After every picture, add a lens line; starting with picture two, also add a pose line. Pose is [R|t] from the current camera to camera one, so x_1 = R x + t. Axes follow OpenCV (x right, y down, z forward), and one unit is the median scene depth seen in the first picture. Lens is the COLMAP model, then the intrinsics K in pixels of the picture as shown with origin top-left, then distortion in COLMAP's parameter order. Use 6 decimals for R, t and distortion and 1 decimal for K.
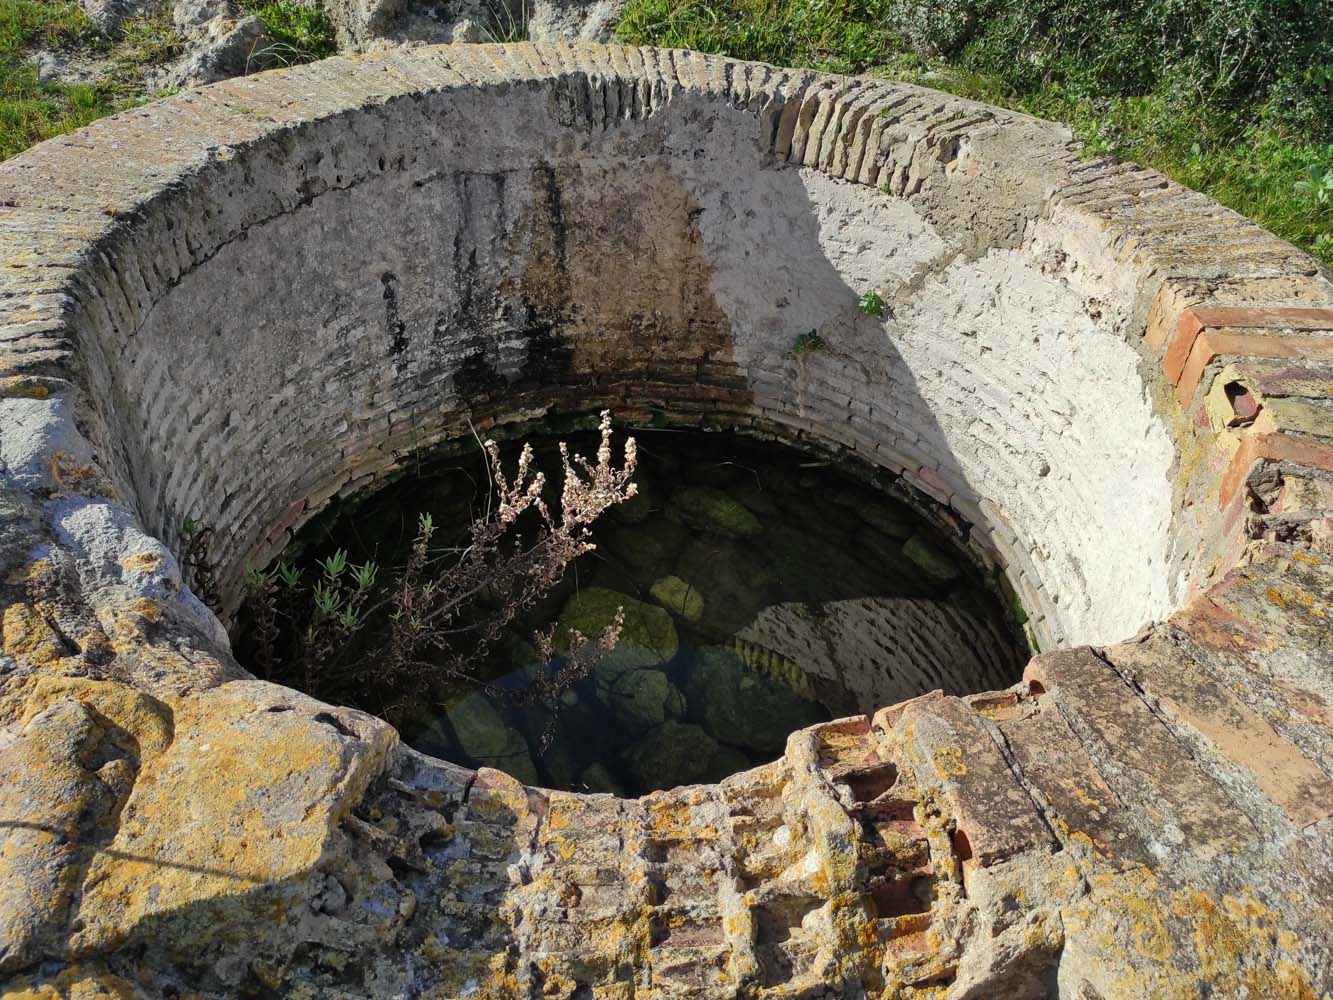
lens RADIAL K [[1003.3, 0, 690.3], [0, 1003.3, 503.3], [0, 0, 1]] dist [0.074828, -0.073732]
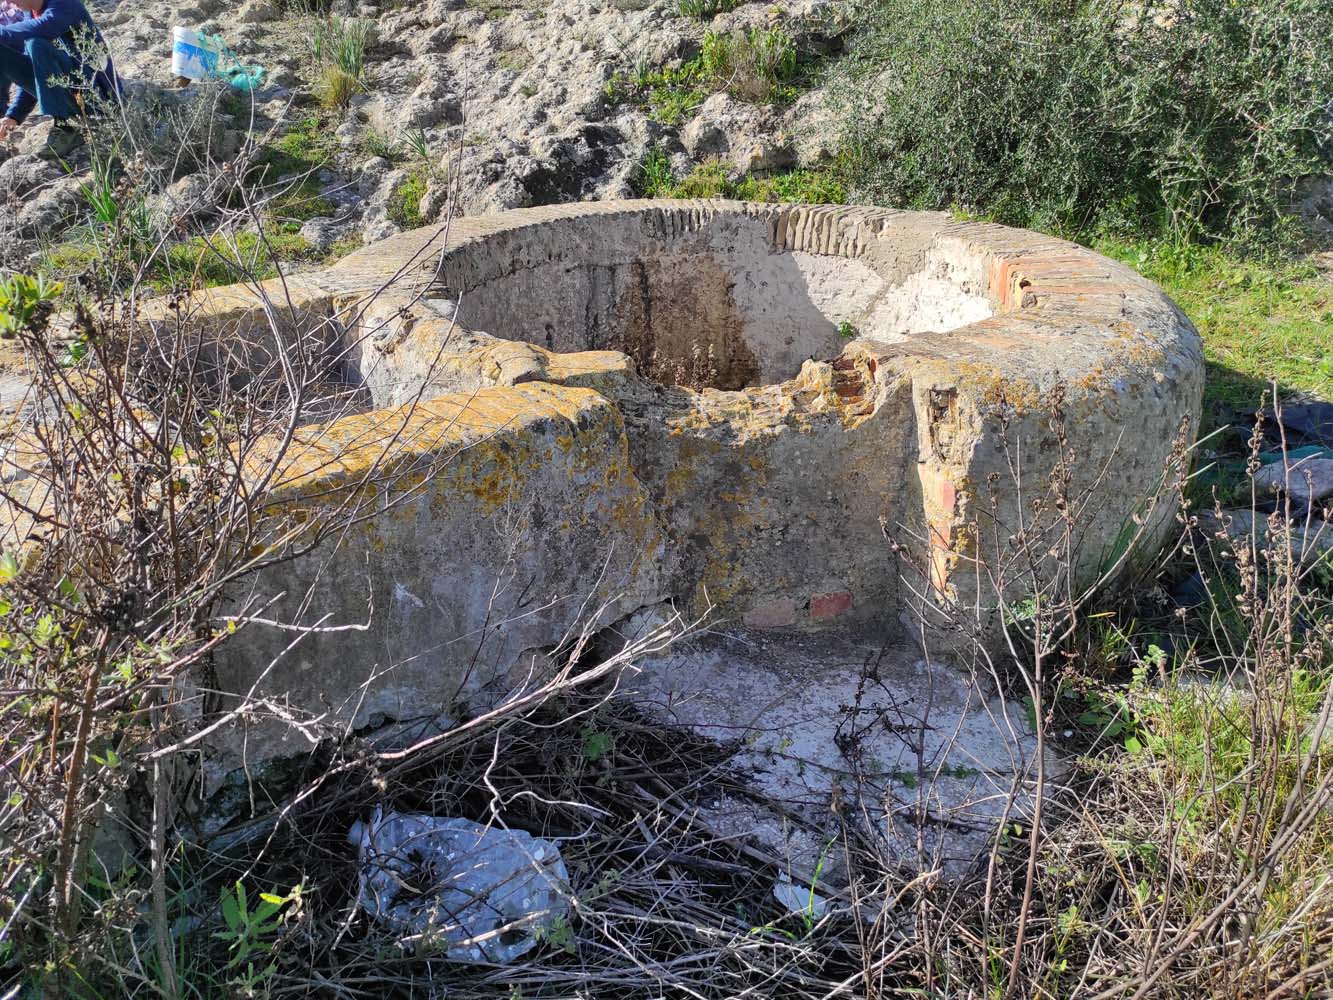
lens RADIAL K [[1003.3, 0, 690.3], [0, 1003.3, 503.3], [0, 0, 1]] dist [0.074828, -0.073732]
pose [[0.997491, -0.069401, -0.013999, -0.061928], [0.063684, 0.965924, -0.250868, 0.457380], [0.030932, 0.249347, 0.967920, -0.485860]]
